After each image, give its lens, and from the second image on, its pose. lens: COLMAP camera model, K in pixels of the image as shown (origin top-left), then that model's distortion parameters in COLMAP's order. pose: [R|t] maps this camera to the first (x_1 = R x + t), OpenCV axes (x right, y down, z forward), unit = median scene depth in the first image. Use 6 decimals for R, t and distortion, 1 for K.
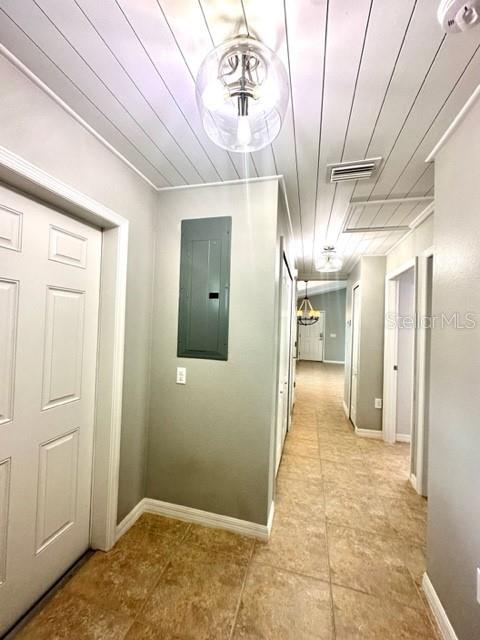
lens RADIAL K [[255.5, 0, 240.2], [0, 255.5, 320.0], [0, 0, 1]] dist [-0.003360, 0.001202]
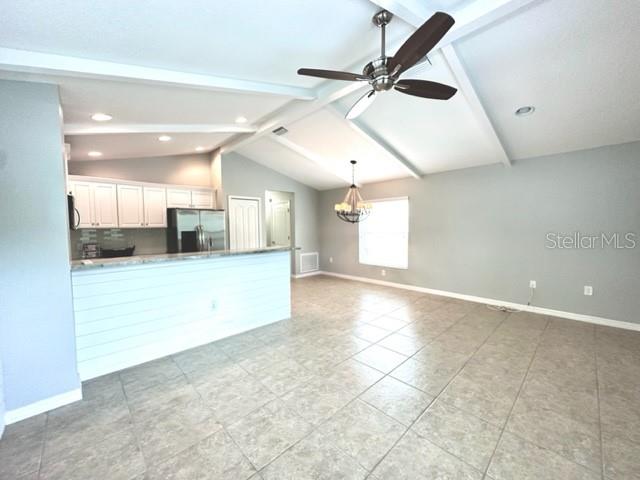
lens RADIAL K [[255.5, 0, 319.0], [0, 255.5, 240.4], [0, 0, 1]] dist [-0.003360, 0.001202]
pose [[-0.516137, 0.023344, -0.856188, 2.220428], [0.015910, 0.999717, 0.017666, 0.133250], [0.856358, -0.004503, -0.516362, 3.053327]]
